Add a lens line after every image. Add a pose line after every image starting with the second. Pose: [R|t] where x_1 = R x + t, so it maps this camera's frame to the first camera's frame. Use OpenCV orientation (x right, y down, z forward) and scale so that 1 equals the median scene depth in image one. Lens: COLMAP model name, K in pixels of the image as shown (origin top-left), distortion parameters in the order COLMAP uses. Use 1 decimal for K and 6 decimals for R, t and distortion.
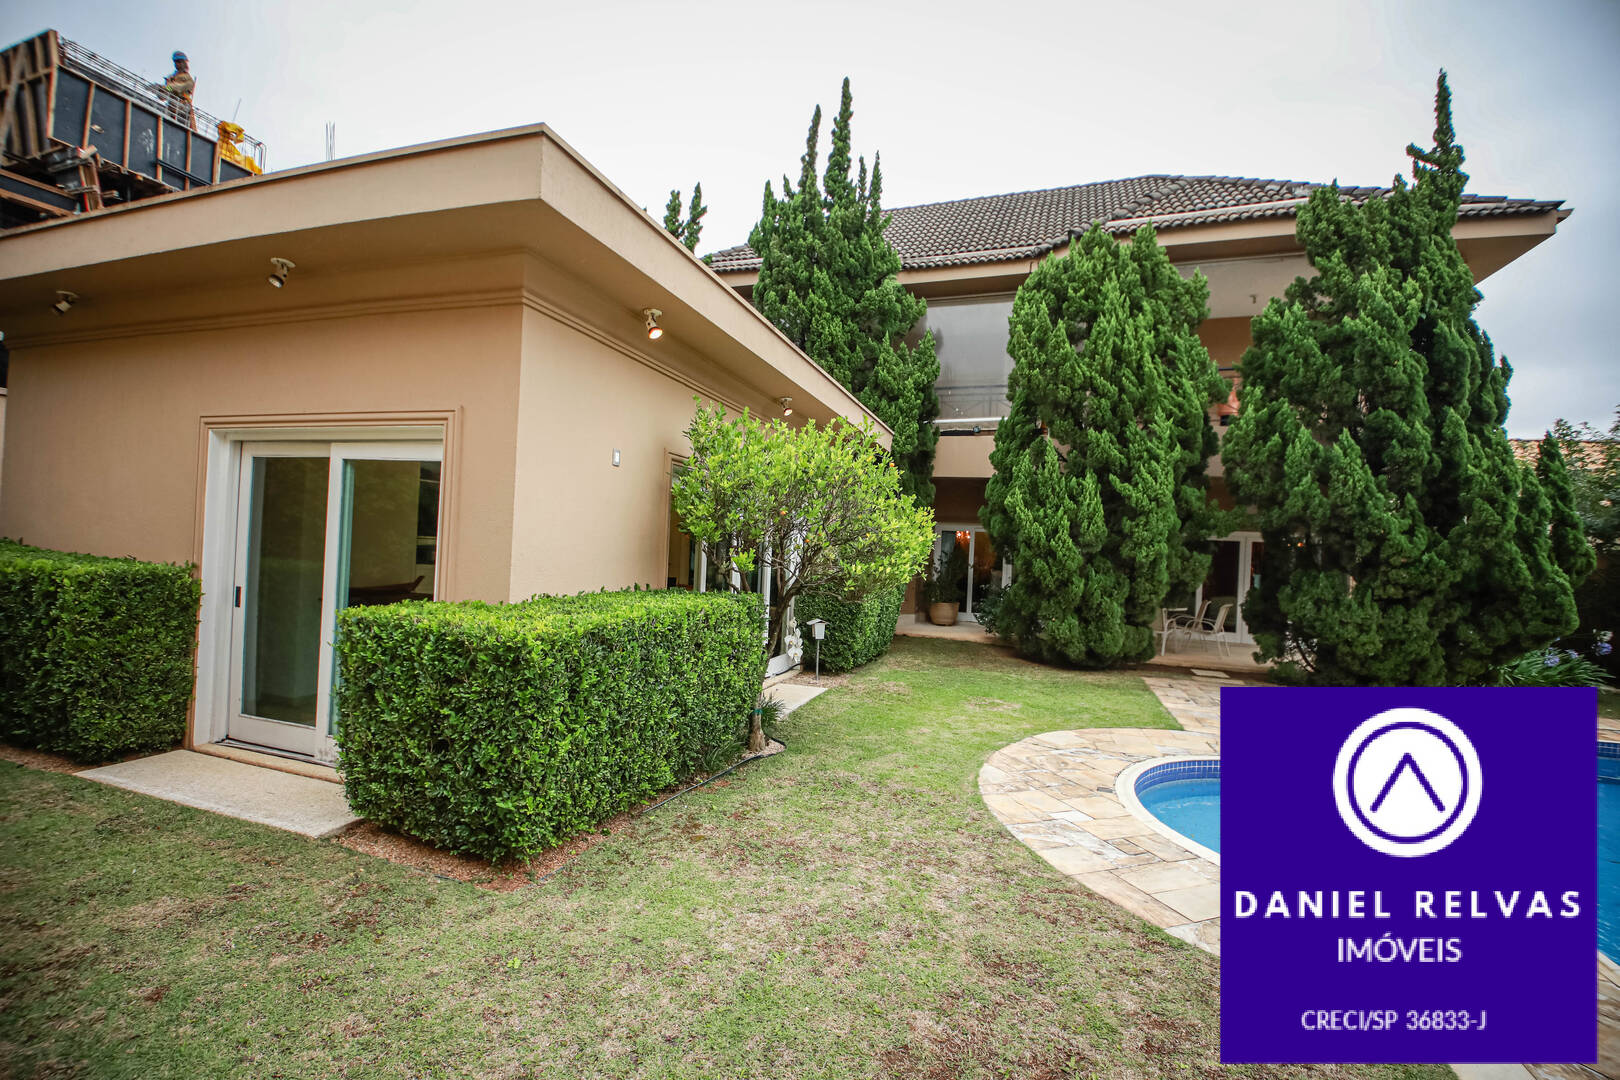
lens RADIAL K [[707.7, 0, 809.9], [0, 707.7, 548.3], [0, 0, 1]] dist [0.033399, -0.024441]
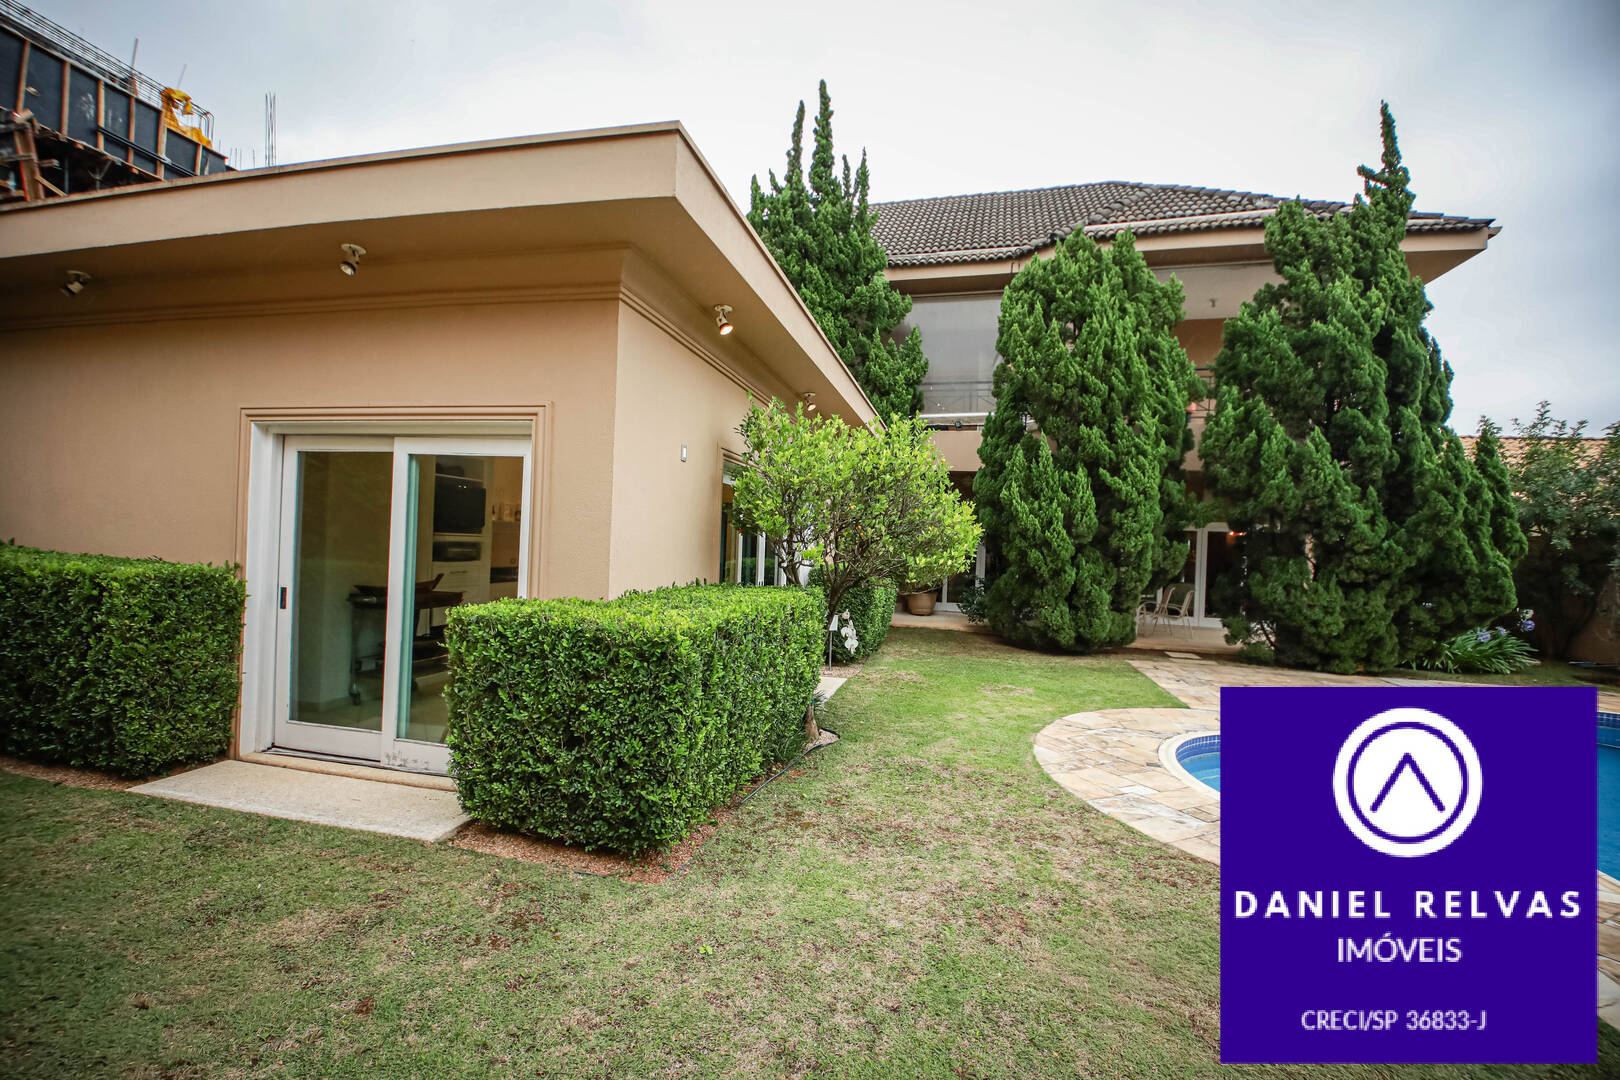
lens RADIAL K [[707.5, 0, 809.2], [0, 707.5, 548.1], [0, 0, 1]] dist [0.039679, -0.028138]
pose [[0.995560, -0.009925, 0.093601, -0.106228], [0.008958, 0.999902, 0.010738, -0.001449], [-0.093698, -0.009851, 0.995552, -0.008406]]
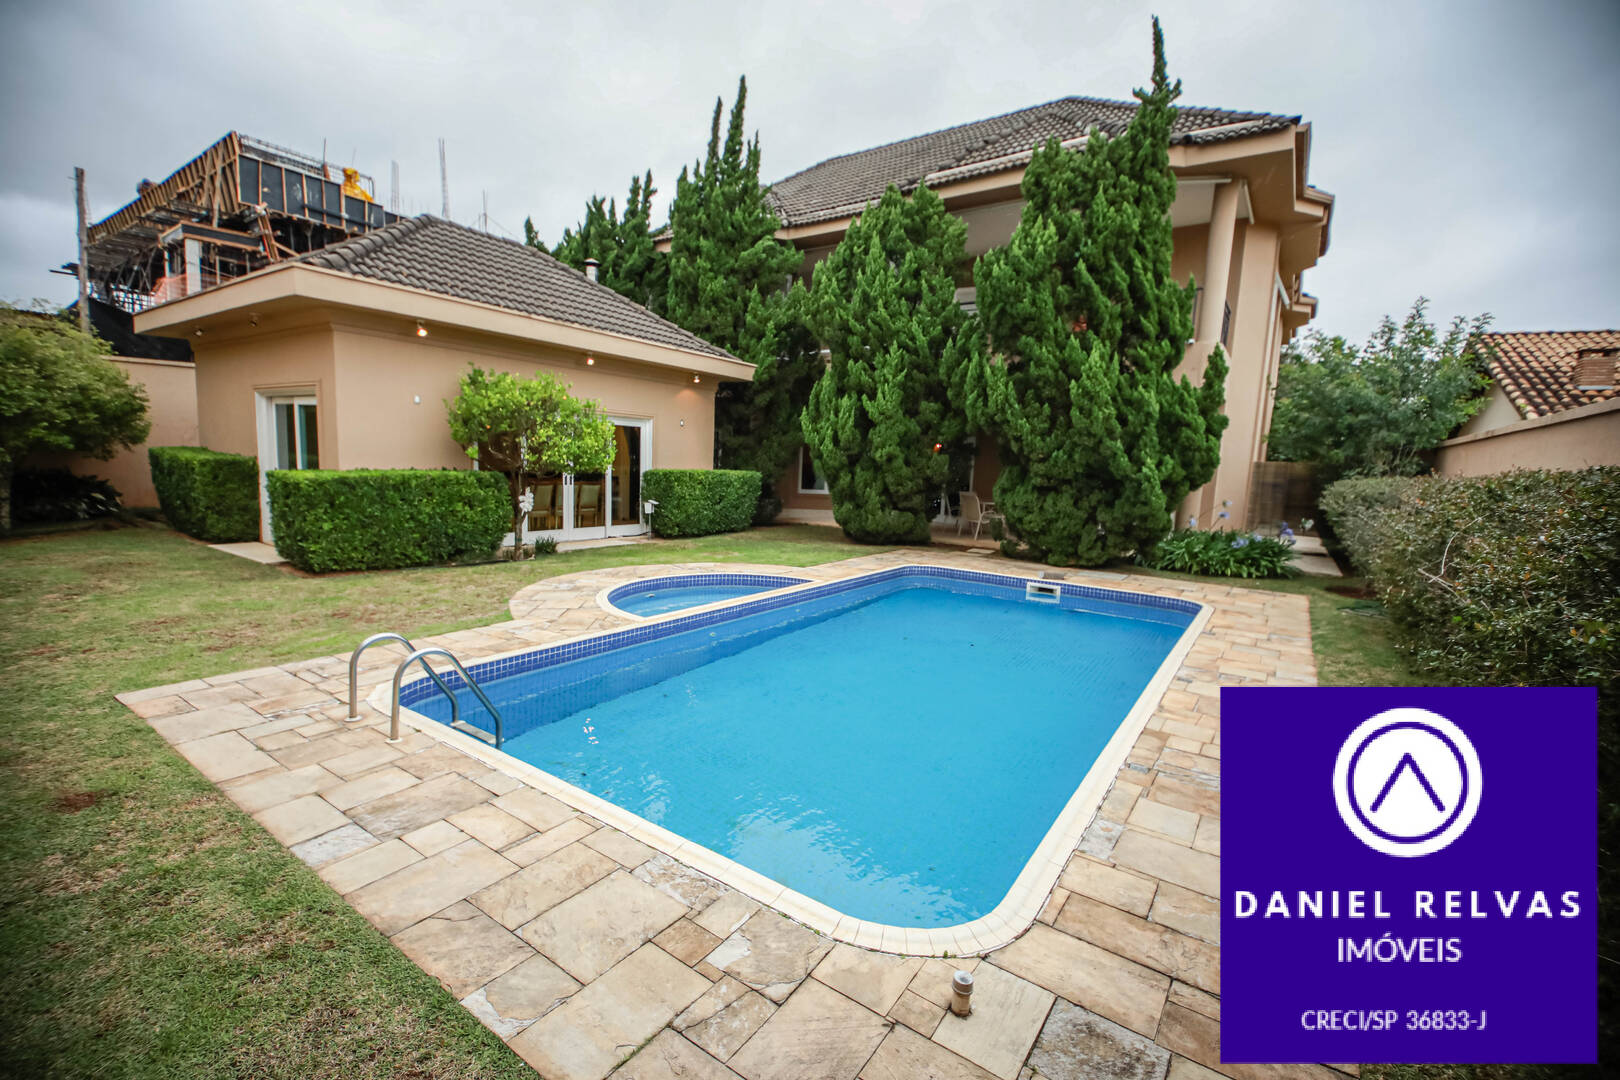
lens RADIAL K [[734.8, 0, 811.8], [0, 734.8, 544.4], [0, 0, 1]] dist [0.044039, -0.032893]
pose [[0.957691, 0.026127, -0.286609, 0.731714], [0.003252, 0.994825, 0.101554, 0.033761], [0.287779, -0.098190, 0.952650, -0.351039]]
